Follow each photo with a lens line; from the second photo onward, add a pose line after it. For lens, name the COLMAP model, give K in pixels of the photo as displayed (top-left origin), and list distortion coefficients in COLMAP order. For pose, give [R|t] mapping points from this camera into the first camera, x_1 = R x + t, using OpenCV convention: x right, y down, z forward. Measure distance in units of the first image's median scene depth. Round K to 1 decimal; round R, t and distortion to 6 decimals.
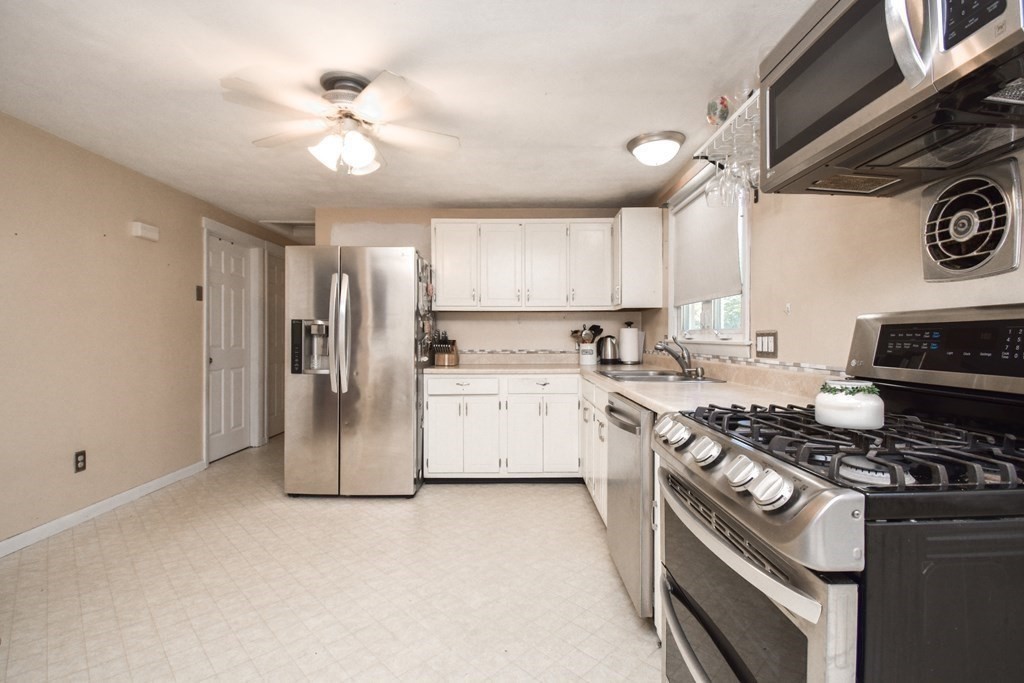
lens RADIAL K [[458.8, 0, 515.7], [0, 458.8, 335.7], [0, 0, 1]] dist [0.005326, -0.016860]
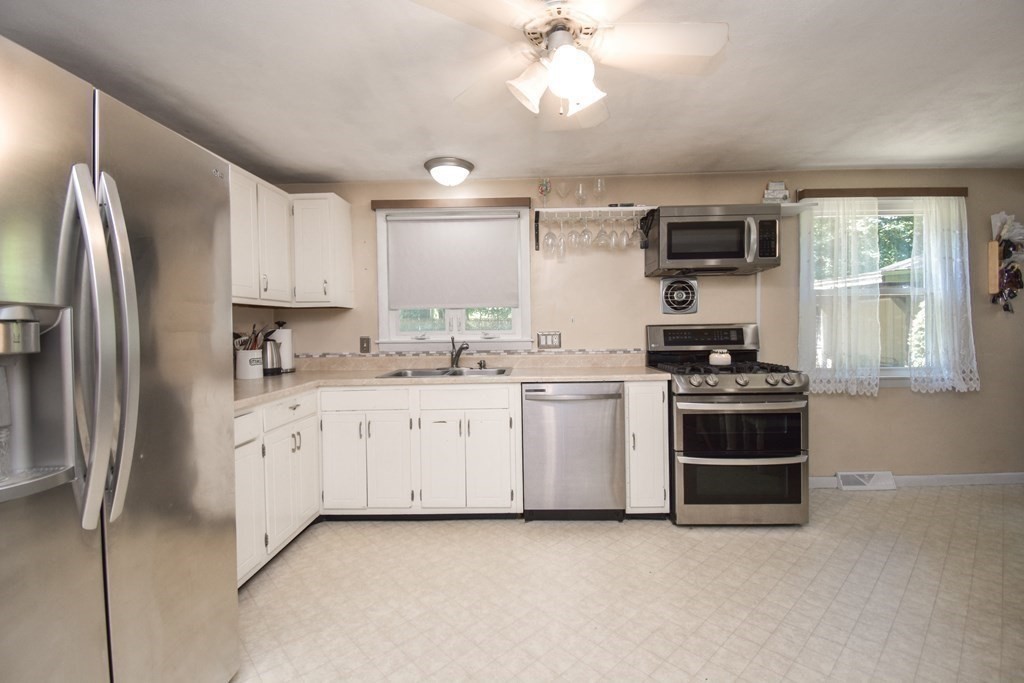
lens RADIAL K [[458.8, 0, 511.3], [0, 458.8, 335.9], [0, 0, 1]] dist [0.005326, -0.016860]
pose [[0.041267, -0.016989, 0.999004, -1.357648], [0.012050, 0.999791, 0.016505, -0.031857], [-0.999075, 0.011356, 0.041463, 1.331236]]
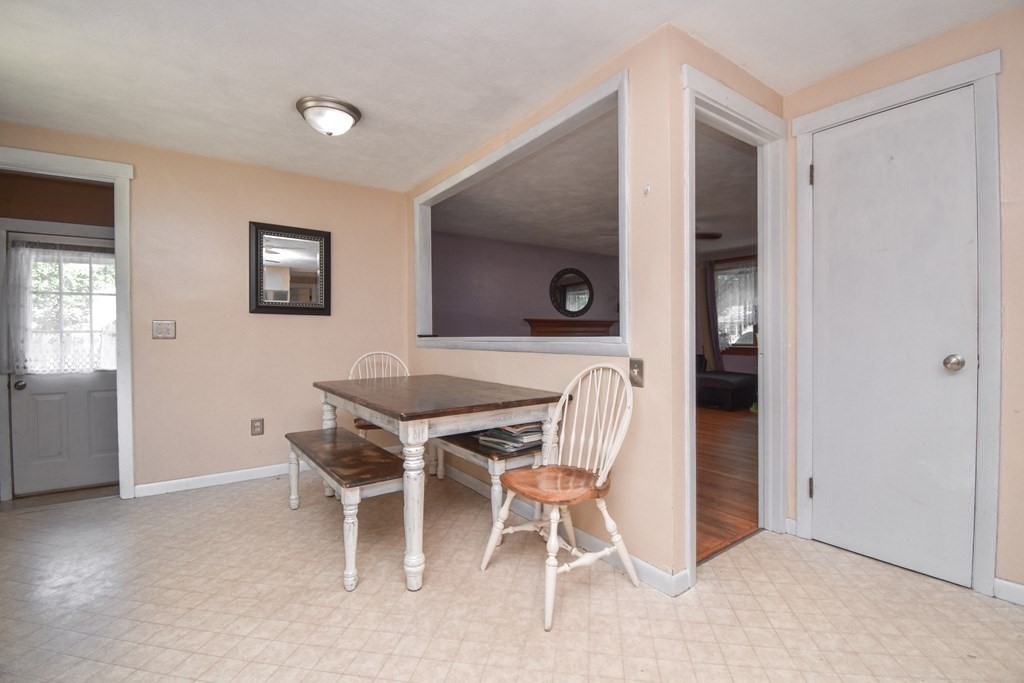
lens RADIAL K [[458.8, 0, 509.9], [0, 458.8, 339.9], [0, 0, 1]] dist [0.005326, -0.016860]
pose [[-0.812912, 0.010099, -0.582300, -0.048220], [0.007056, 0.999947, 0.007492, 0.051885], [0.582344, 0.001981, -0.812940, 1.387168]]
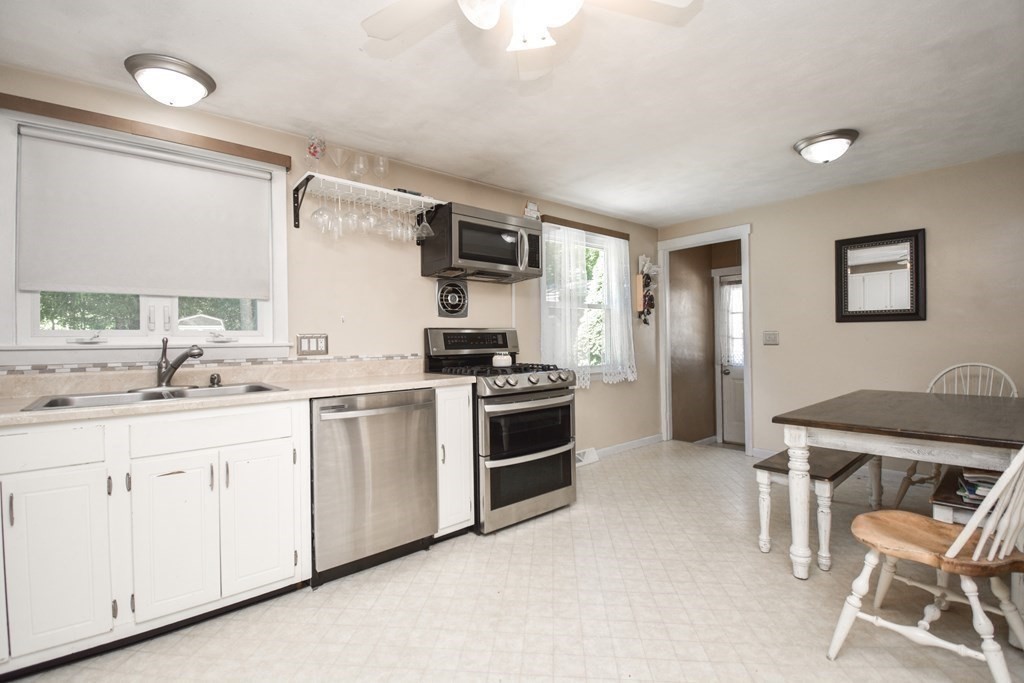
lens RADIAL K [[458.8, 0, 514.4], [0, 458.8, 337.3], [0, 0, 1]] dist [0.005326, -0.016860]
pose [[-0.645963, 0.012745, 0.763262, -0.982427], [0.010152, 0.999916, -0.008105, 0.017452], [-0.763301, 0.002513, -0.646038, 1.741178]]
